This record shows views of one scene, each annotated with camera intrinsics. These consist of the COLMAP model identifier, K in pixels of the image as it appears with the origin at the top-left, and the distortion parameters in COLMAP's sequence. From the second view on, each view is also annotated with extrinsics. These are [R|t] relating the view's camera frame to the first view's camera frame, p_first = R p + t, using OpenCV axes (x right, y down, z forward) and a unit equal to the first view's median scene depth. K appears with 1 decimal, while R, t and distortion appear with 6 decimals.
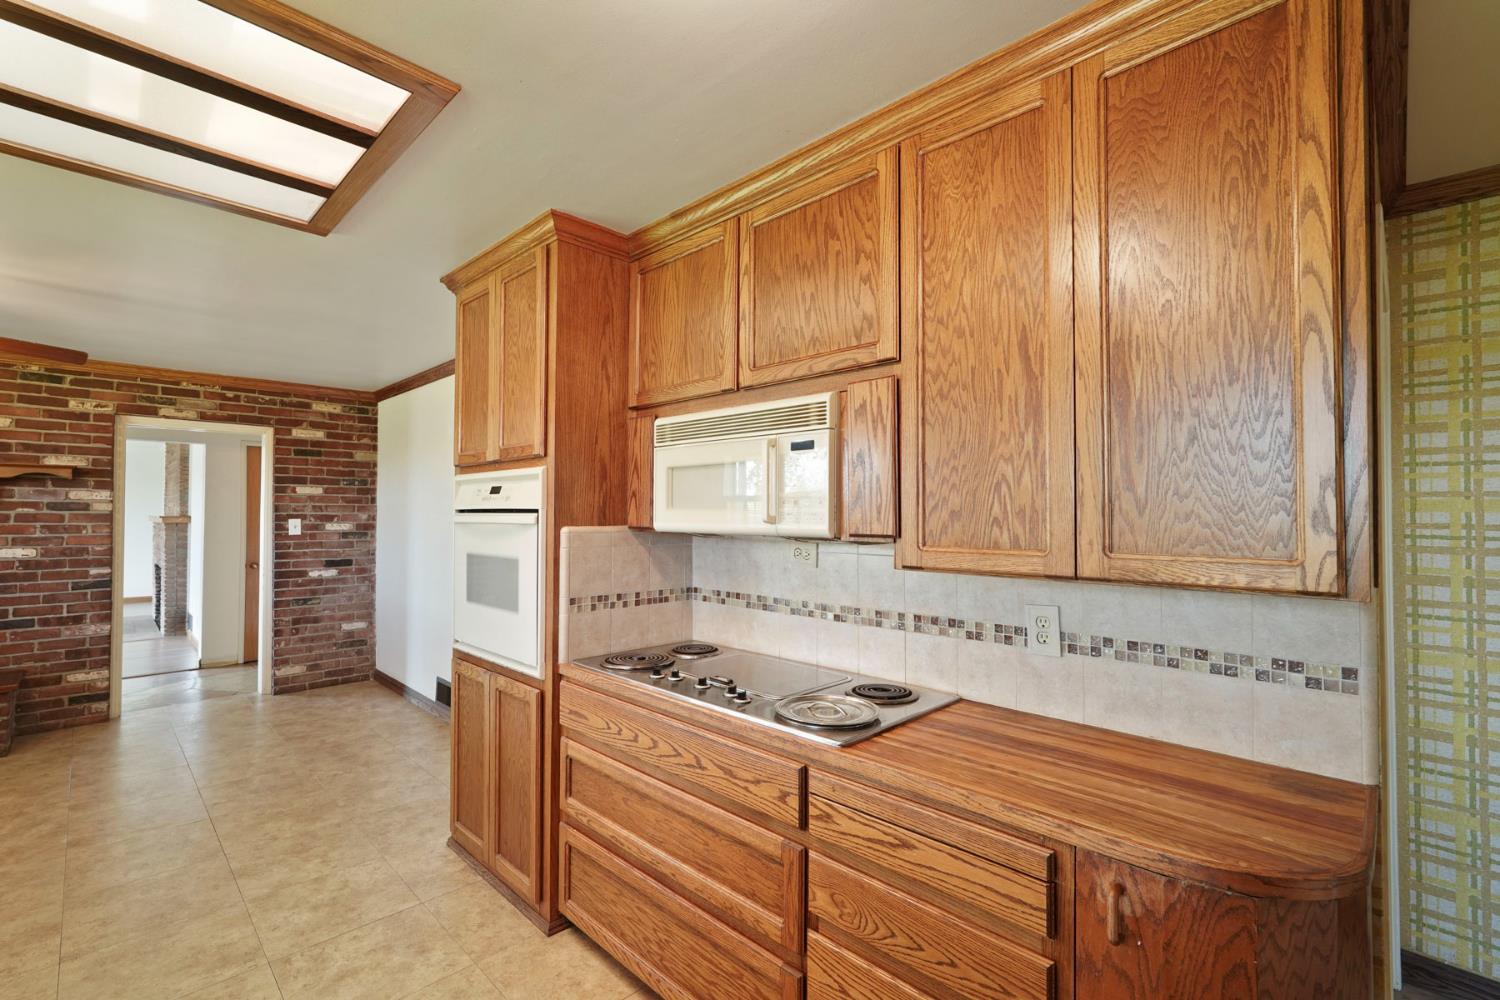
lens RADIAL K [[664.2, 0, 748.4], [0, 664.2, 498.4], [0, 0, 1]] dist [-0.012905, 0.008430]
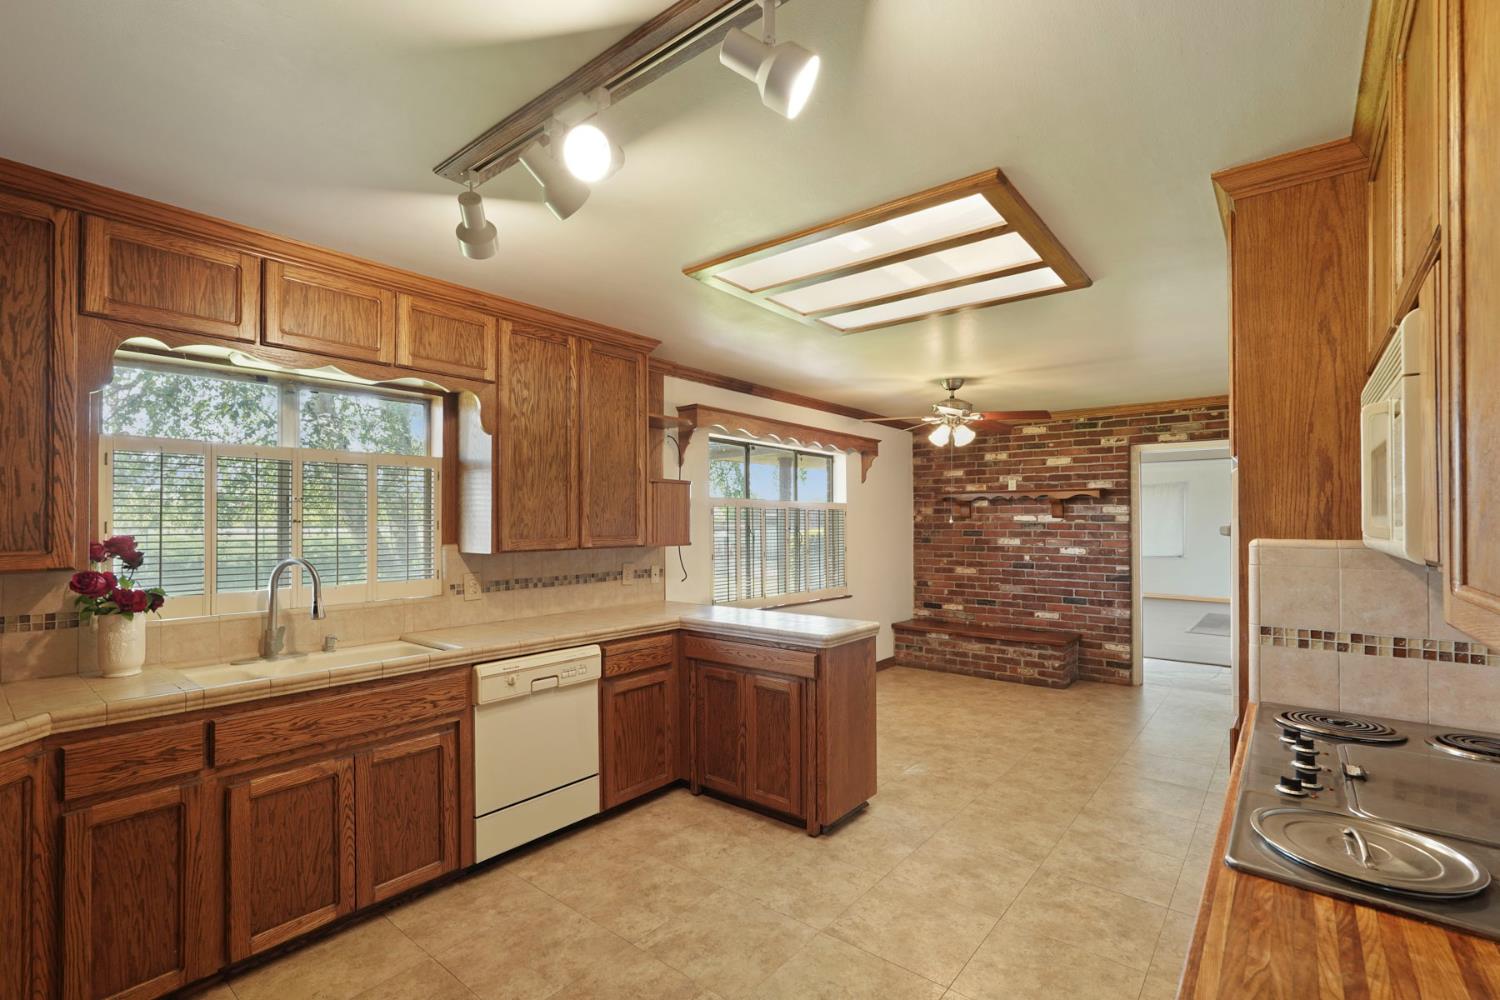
lens RADIAL K [[676.6, 0, 752.2], [0, 676.6, 512.2], [0, 0, 1]] dist [-0.002737, 0.000011]
pose [[0.102808, -0.017197, -0.994553, 0.235836], [0.023349, 0.999617, -0.014871, 0.003187], [0.994427, -0.021693, 0.103170, 0.134711]]
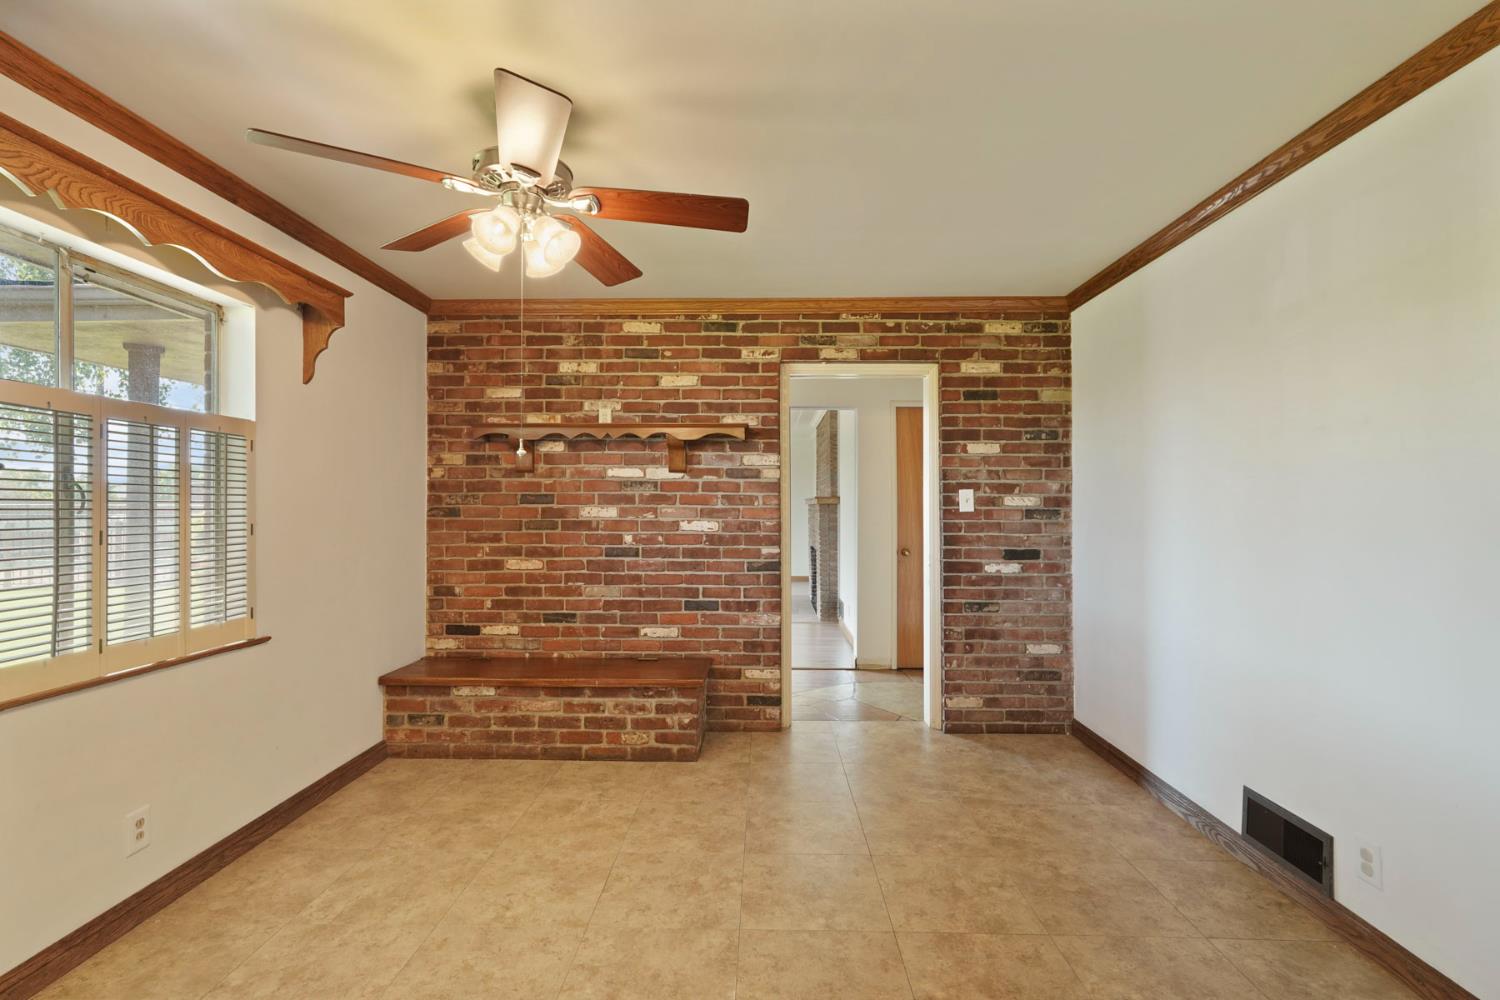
lens RADIAL K [[699.6, 0, 748.5], [0, 699.6, 503.5], [0, 0, 1]] dist [-0.004507, -0.000123]
pose [[0.689017, -0.003189, -0.724738, -0.326110], [0.016004, 0.999813, 0.010816, 0.036789], [0.724568, -0.019051, 0.688940, 0.338194]]
